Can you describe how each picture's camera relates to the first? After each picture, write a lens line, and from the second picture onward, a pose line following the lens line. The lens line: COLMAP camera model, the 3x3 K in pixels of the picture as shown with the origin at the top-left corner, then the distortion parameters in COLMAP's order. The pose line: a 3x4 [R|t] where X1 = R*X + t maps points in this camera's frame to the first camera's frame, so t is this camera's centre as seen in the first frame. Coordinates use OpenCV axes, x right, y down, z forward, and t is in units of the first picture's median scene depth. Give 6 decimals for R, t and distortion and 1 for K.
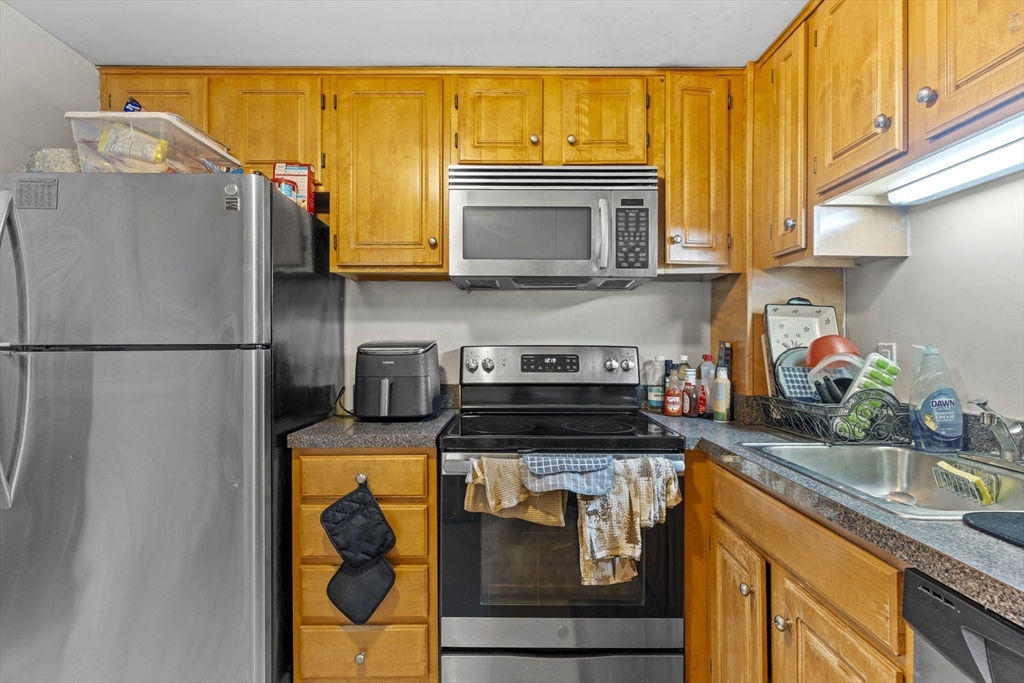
lens RADIAL K [[491.9, 0, 516.9], [0, 491.9, 343.4], [0, 0, 1]] dist [-0.000618, -0.000326]
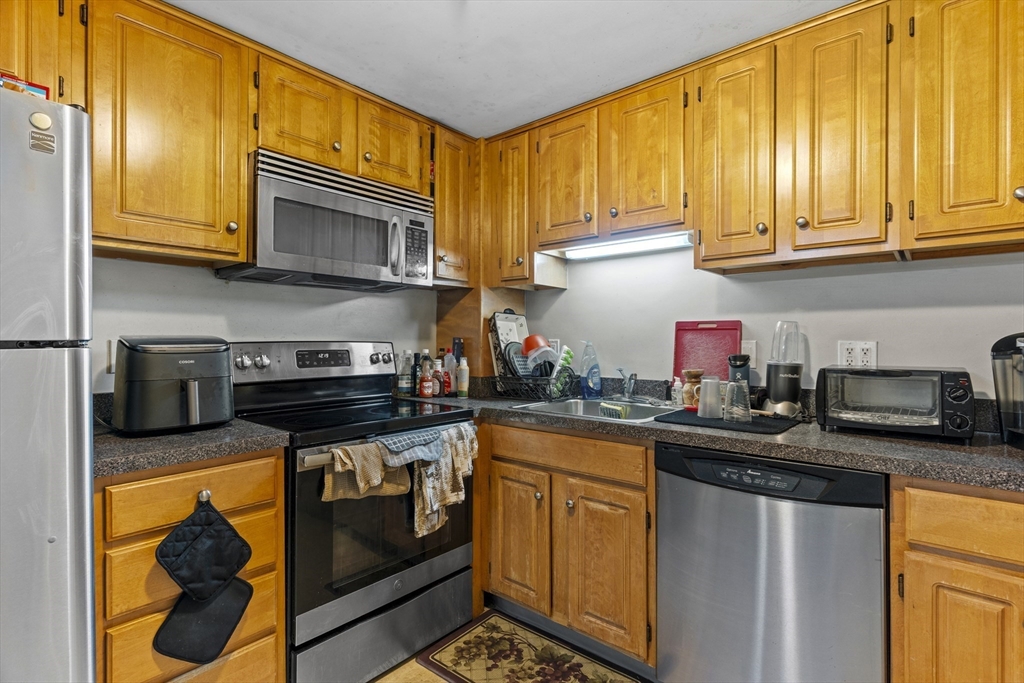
lens RADIAL K [[491.9, 0, 521.8], [0, 491.9, 340.0], [0, 0, 1]] dist [-0.000618, -0.000326]
pose [[0.646466, 0.000225, 0.762943, -0.599404], [-0.002757, 0.999994, 0.002042, -0.002340], [-0.762938, -0.003423, 0.646462, 0.015176]]
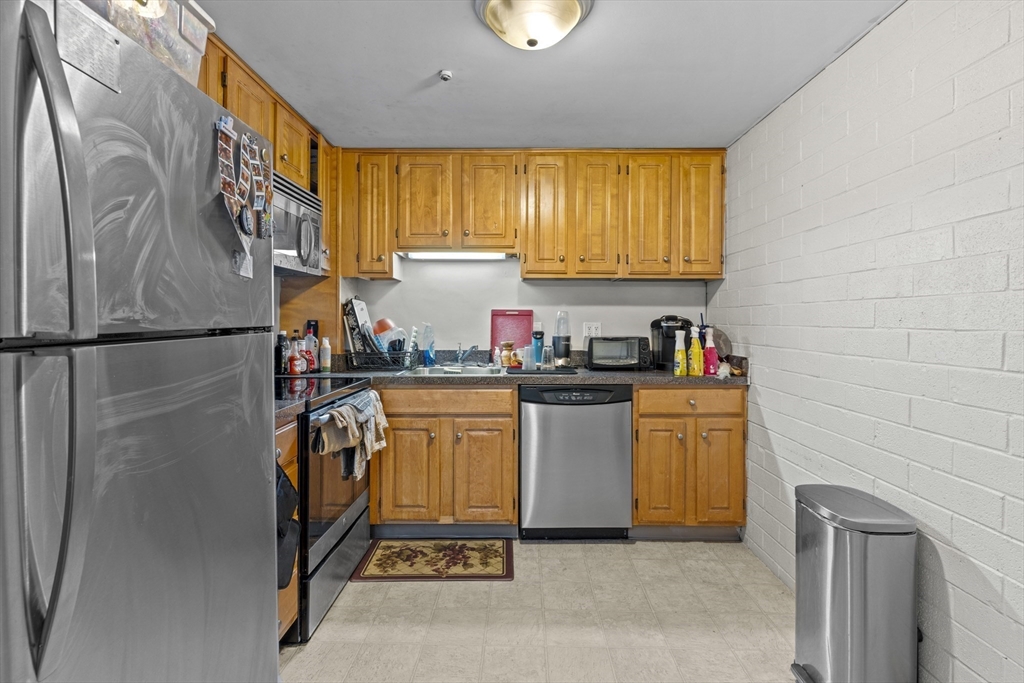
lens RADIAL K [[491.9, 0, 530.2], [0, 491.9, 322.7], [0, 0, 1]] dist [-0.000618, -0.000326]
pose [[-0.013384, -0.009232, 0.999868, -1.331175], [-0.005551, 0.999943, 0.009159, -0.017809], [-0.999895, -0.005428, -0.013435, 0.461922]]
